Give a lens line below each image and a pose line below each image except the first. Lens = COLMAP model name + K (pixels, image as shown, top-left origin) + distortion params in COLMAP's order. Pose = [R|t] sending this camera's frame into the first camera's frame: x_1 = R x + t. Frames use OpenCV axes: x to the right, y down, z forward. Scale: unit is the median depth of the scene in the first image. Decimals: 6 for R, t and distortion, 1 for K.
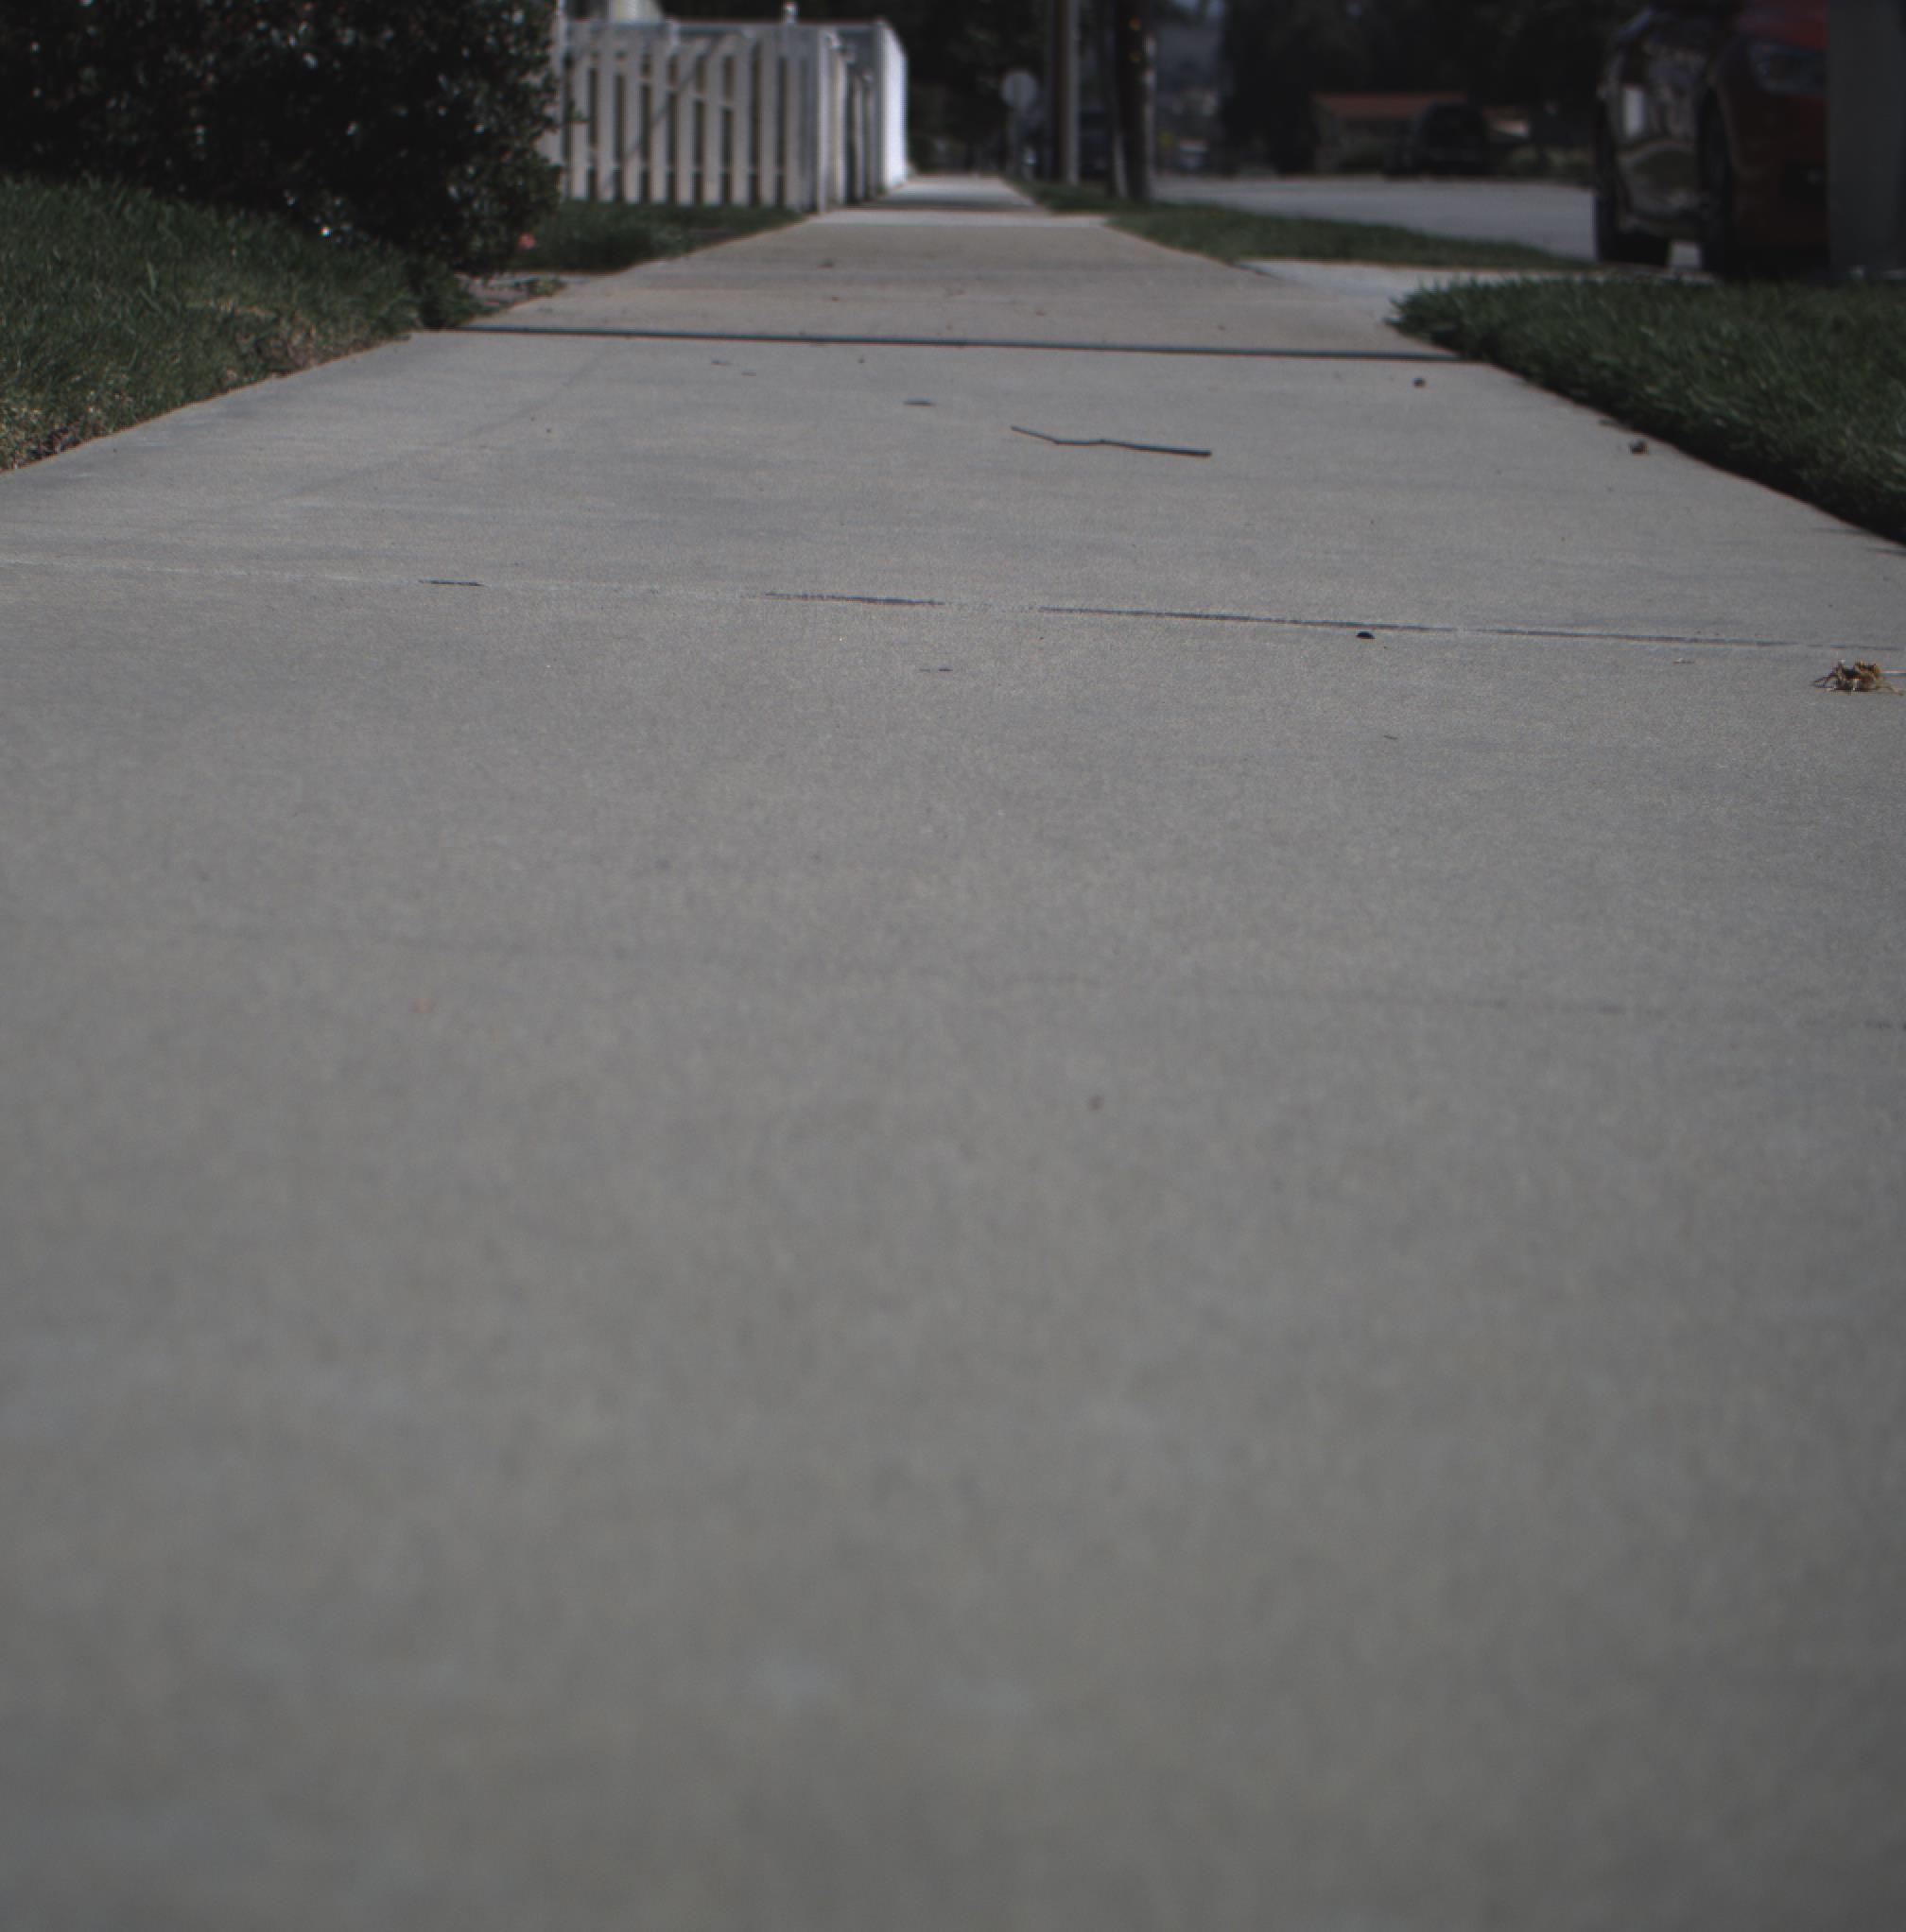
lens RADIAL K [[4329.9, 0, 722.5], [0, 4329.9, 964.9], [0, 0, 1]] dist [-0.182704, 0.816080]
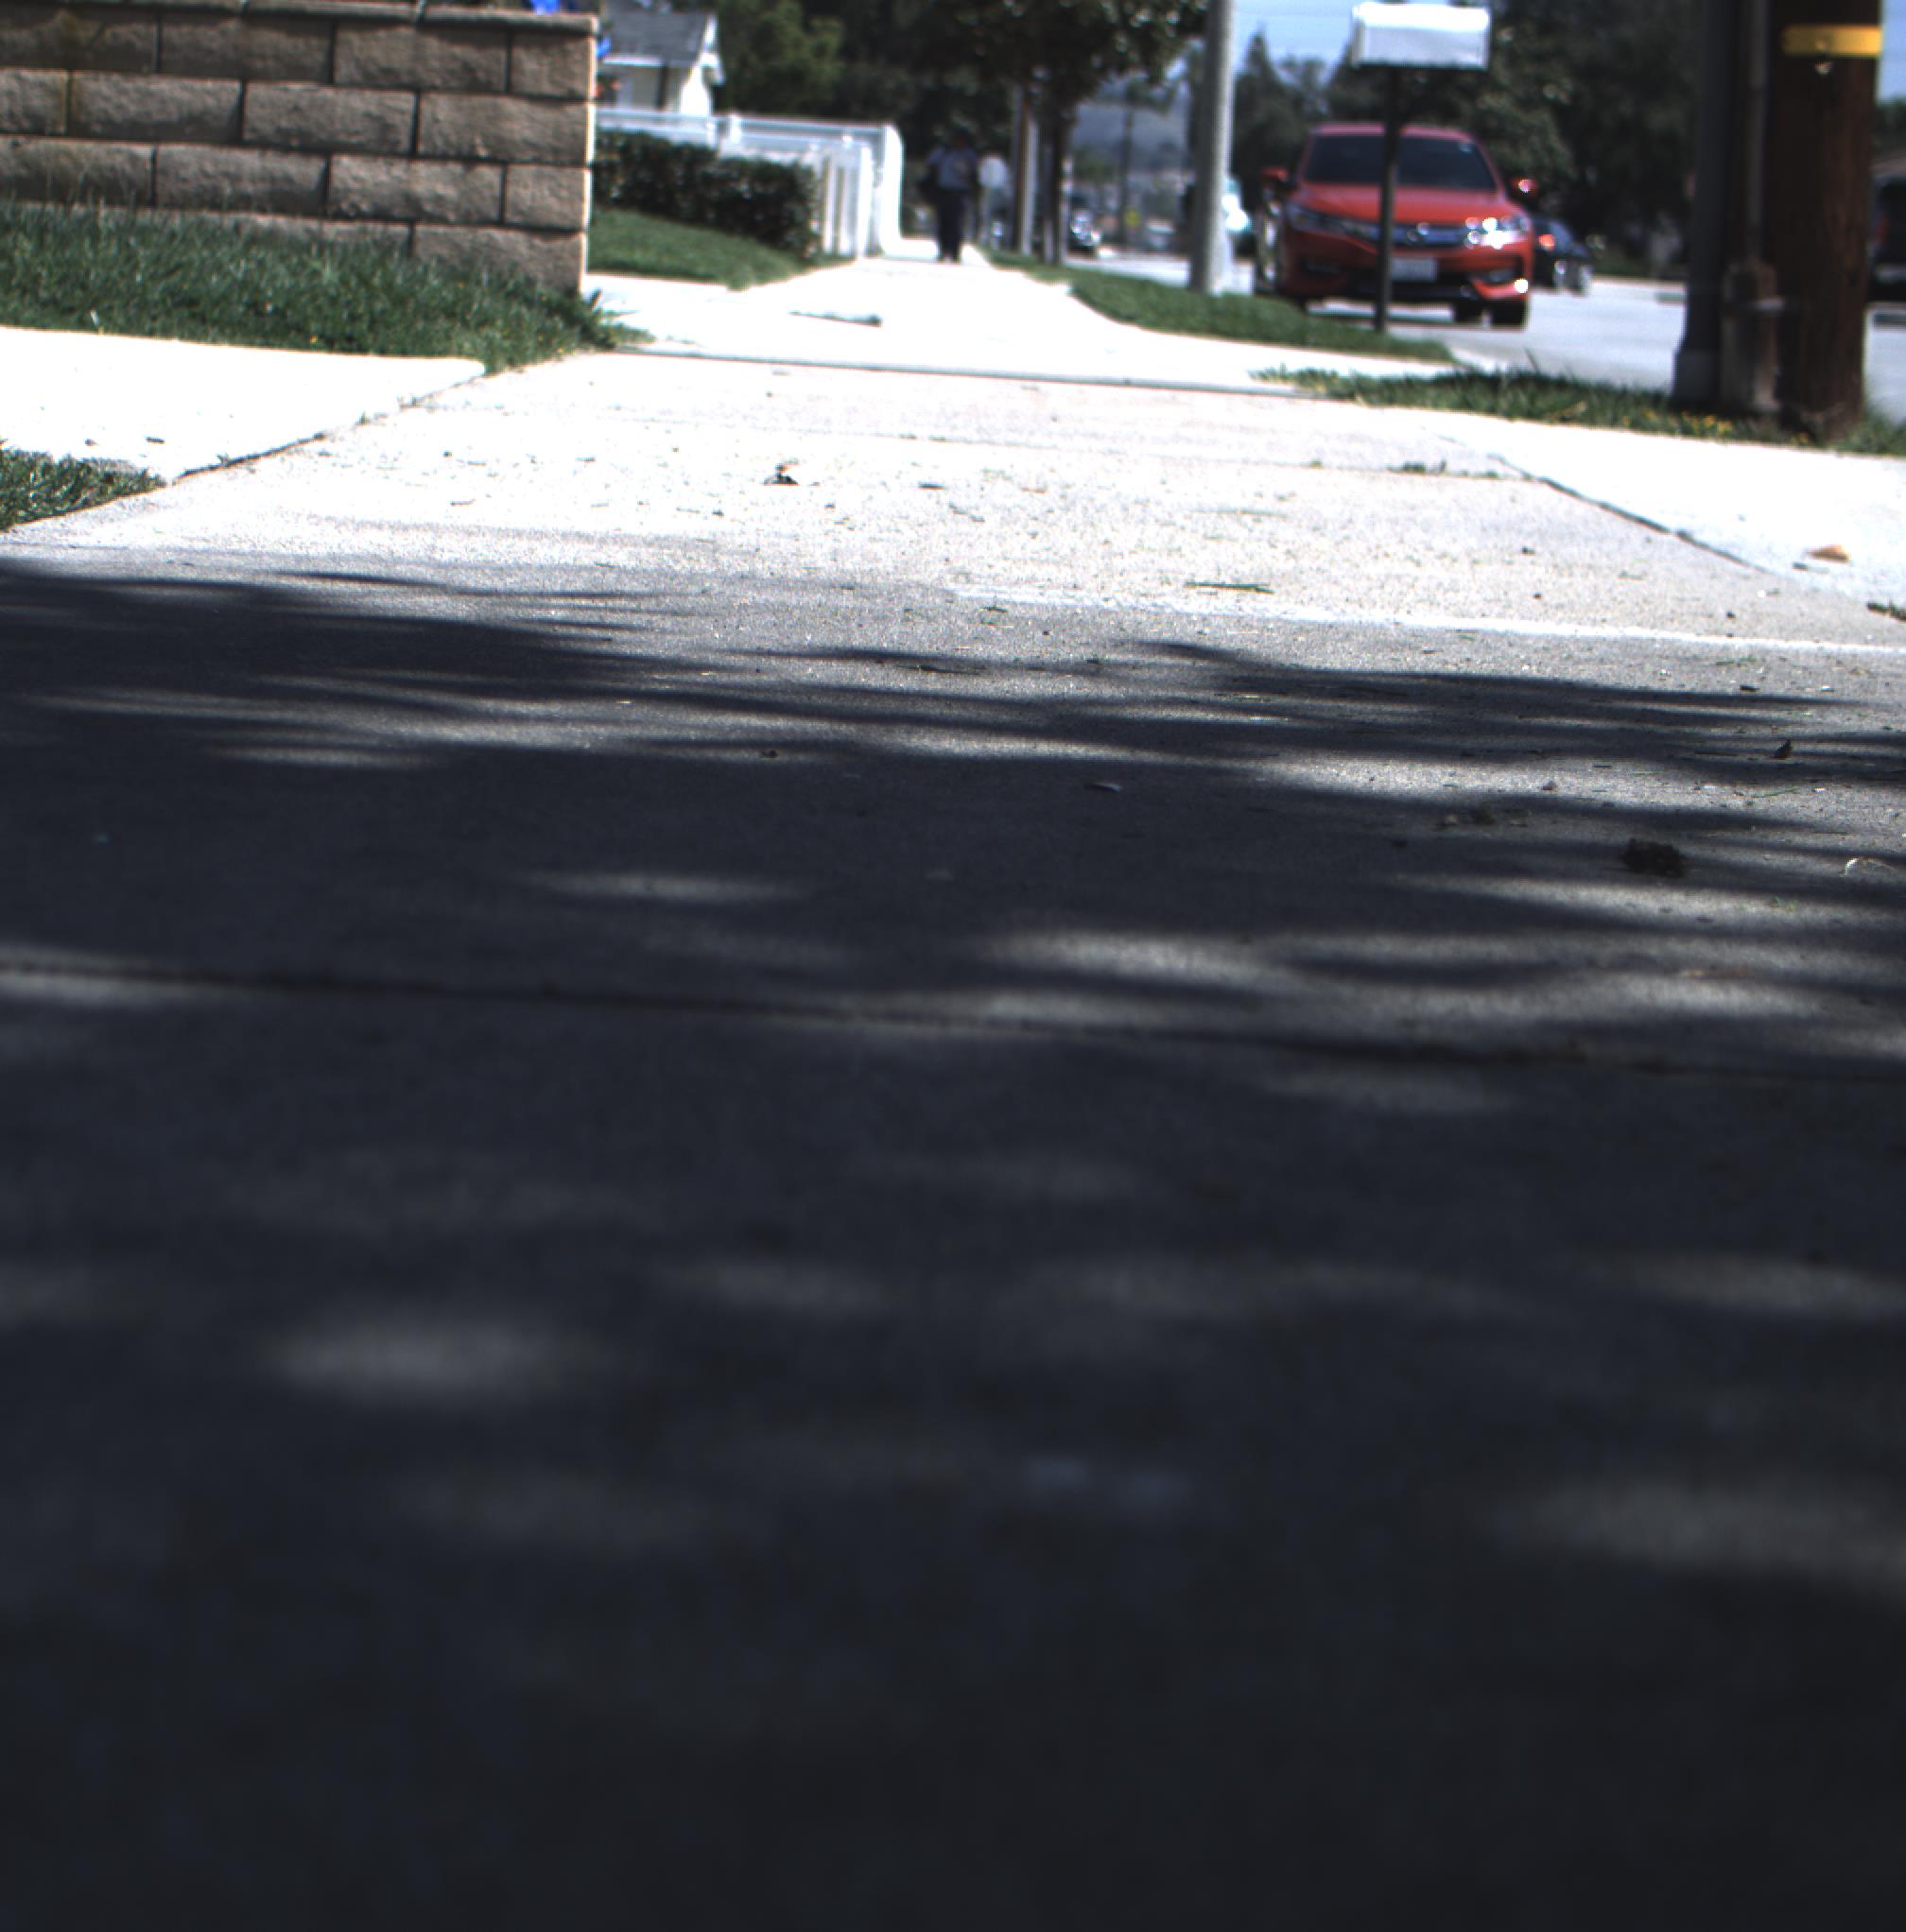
lens RADIAL K [[4329.9, 0, 722.5], [0, 4329.9, 964.9], [0, 0, 1]] dist [-0.182704, 0.816080]
pose [[0.998209, 0.057849, 0.015268, -0.040365], [-0.057663, 0.998260, -0.012330, 0.127343], [-0.015955, 0.011428, 0.999807, -0.695401]]
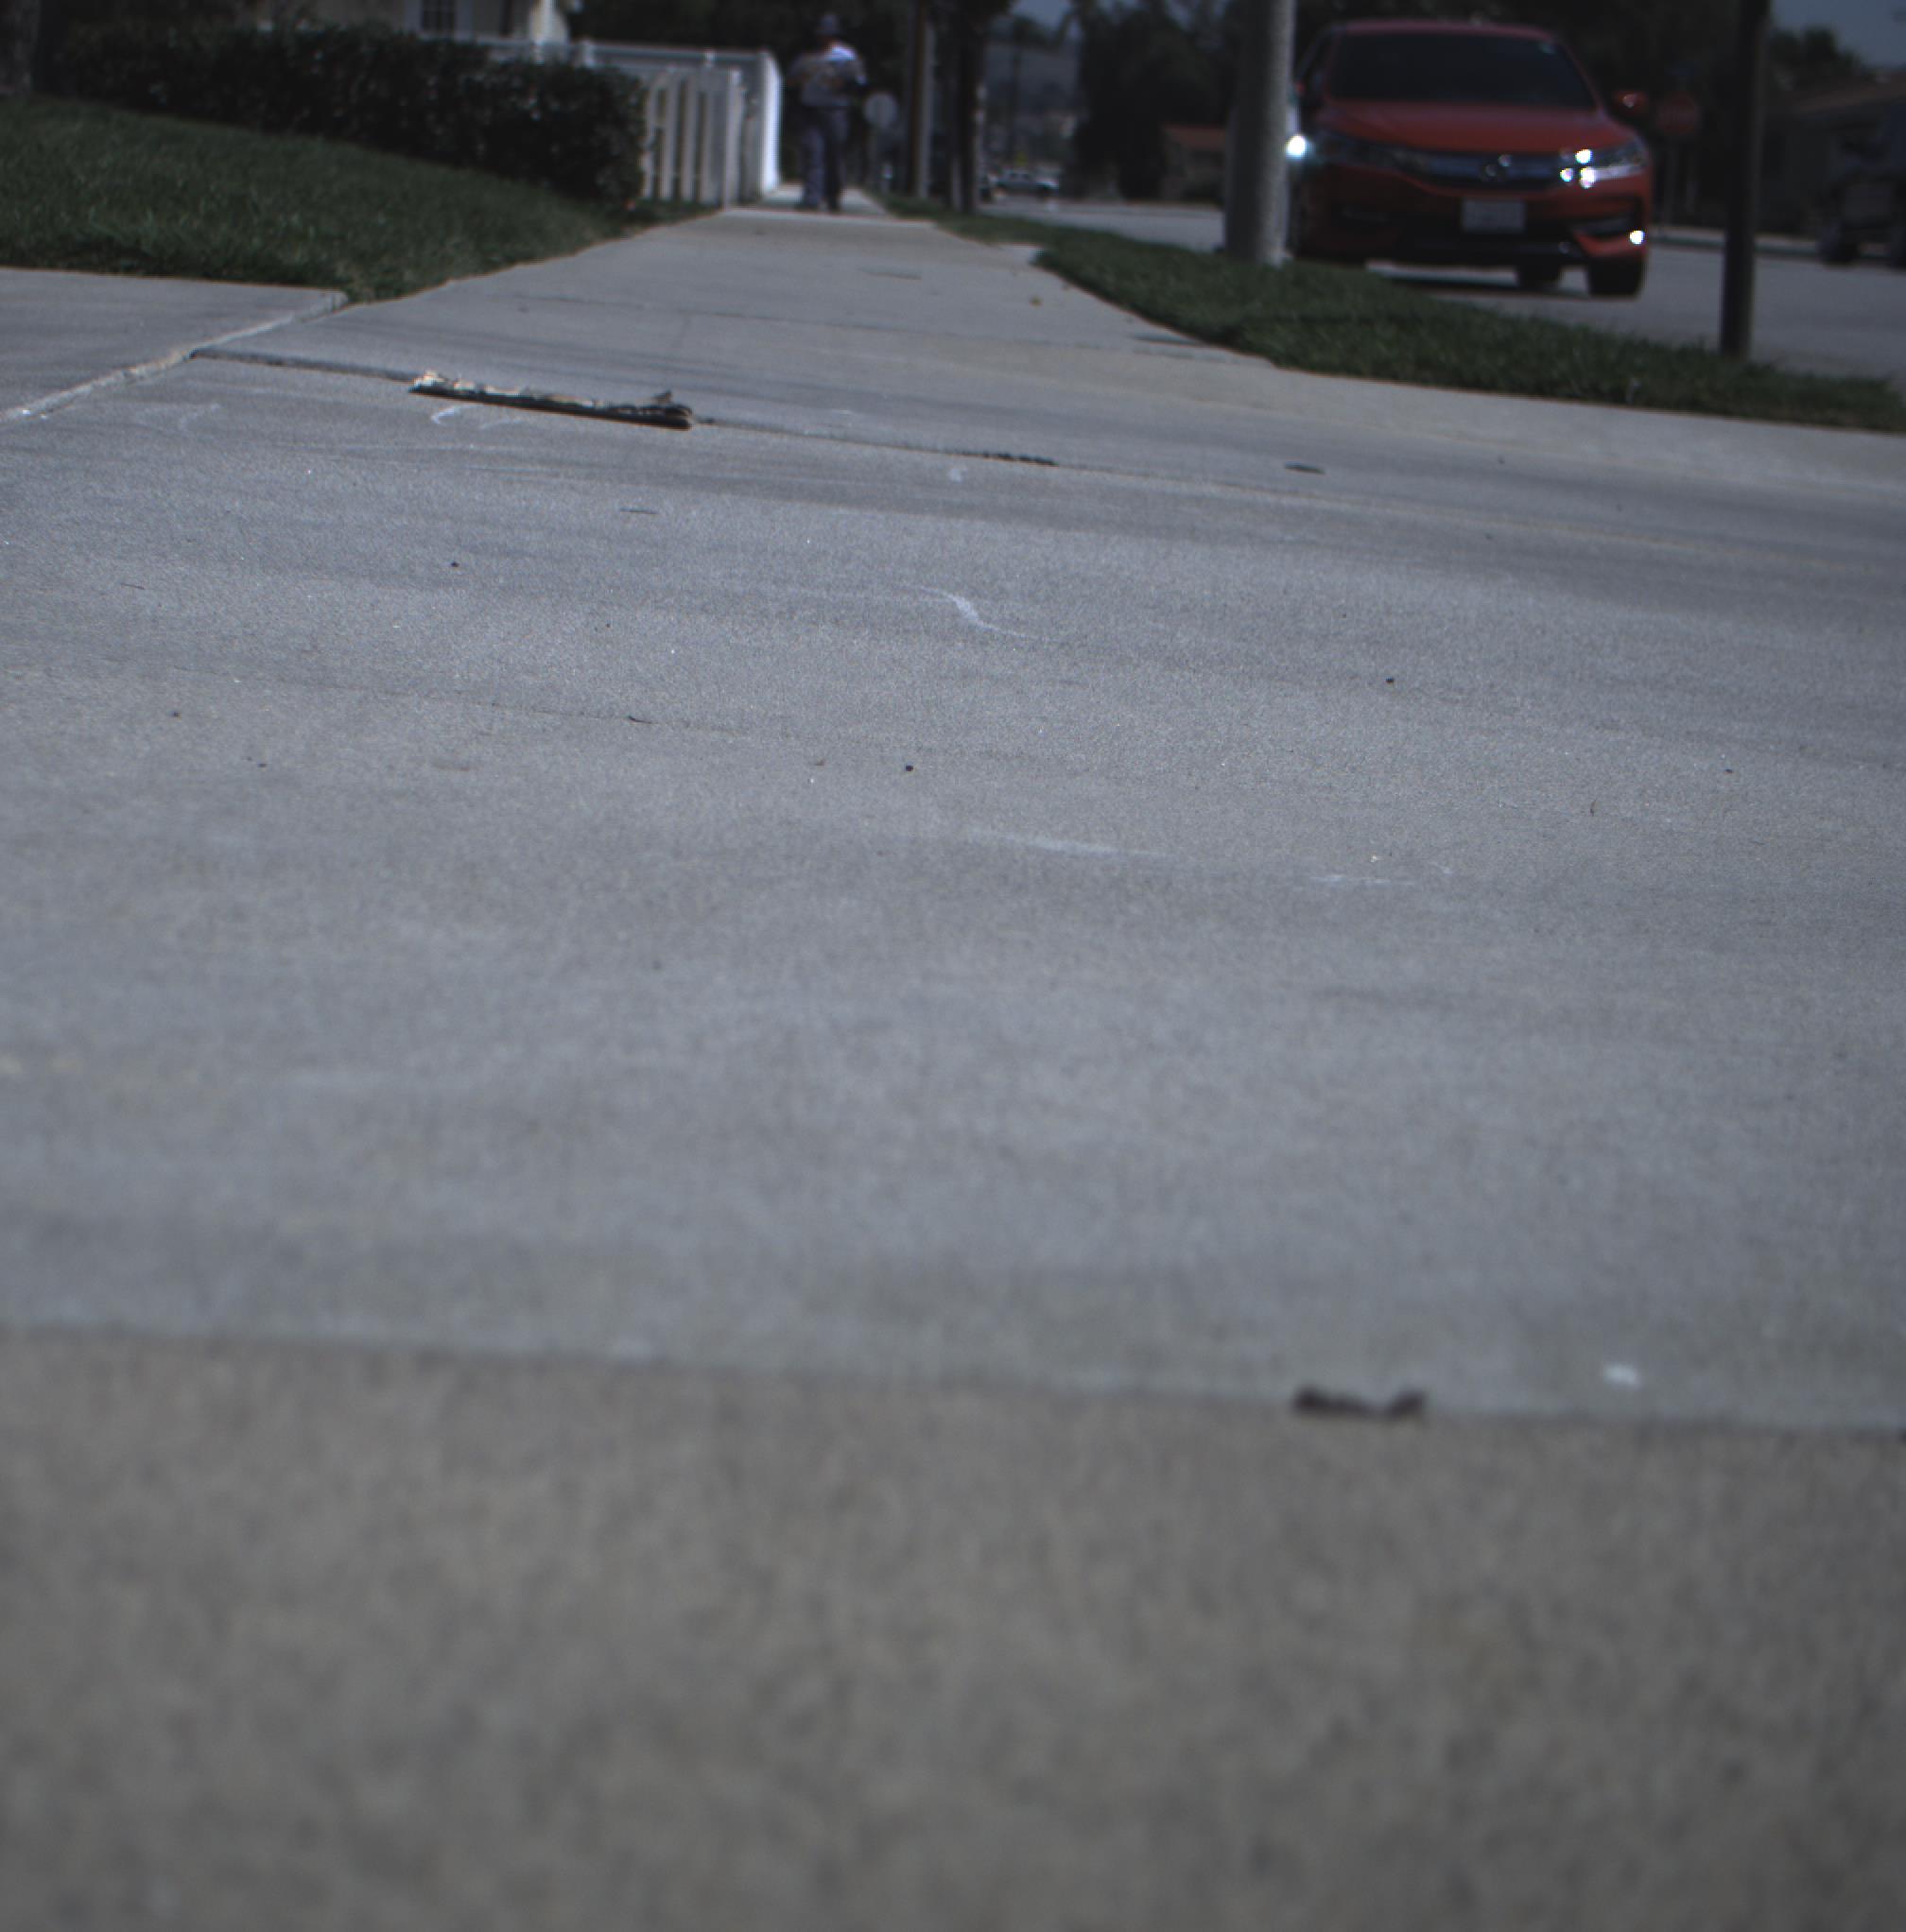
lens RADIAL K [[4329.9, 0, 722.5], [0, 4329.9, 964.9], [0, 0, 1]] dist [-0.182704, 0.816080]
pose [[0.998222, 0.043774, 0.040456, -0.022181], [-0.043756, 0.999041, -0.001329, 0.063744], [-0.040475, -0.000443, 0.999180, -0.346770]]
